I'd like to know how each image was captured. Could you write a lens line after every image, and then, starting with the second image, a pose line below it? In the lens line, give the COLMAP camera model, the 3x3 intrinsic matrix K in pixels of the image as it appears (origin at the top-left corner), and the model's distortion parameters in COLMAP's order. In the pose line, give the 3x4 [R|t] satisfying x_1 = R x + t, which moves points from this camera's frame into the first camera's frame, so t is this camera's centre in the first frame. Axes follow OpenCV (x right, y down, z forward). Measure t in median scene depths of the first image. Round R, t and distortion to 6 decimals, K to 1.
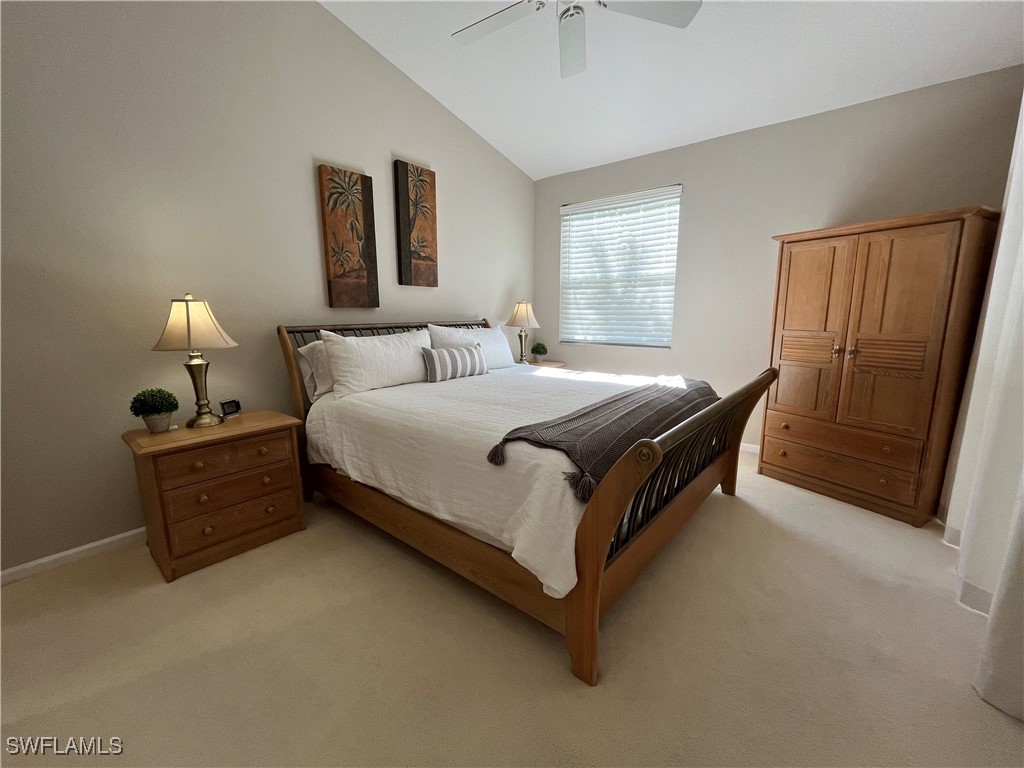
lens RADIAL K [[418.1, 0, 512.0], [0, 418.1, 384.0], [0, 0, 1]] dist [-0.002422, -0.000059]
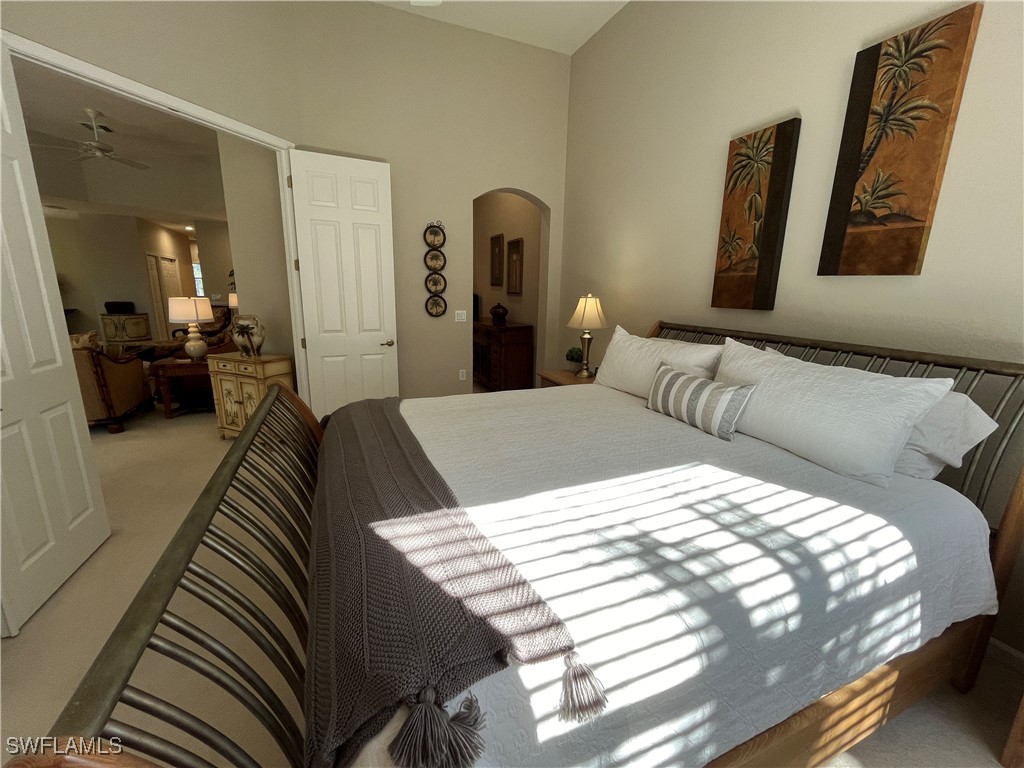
lens RADIAL K [[418.1, 0, 512.0], [0, 418.1, 384.0], [0, 0, 1]] dist [-0.002422, -0.000059]
pose [[-0.454096, 0.197269, -0.868839, 0.541581], [-0.169820, 0.938138, 0.301759, -0.215546], [0.874619, 0.284574, -0.392504, 0.980194]]
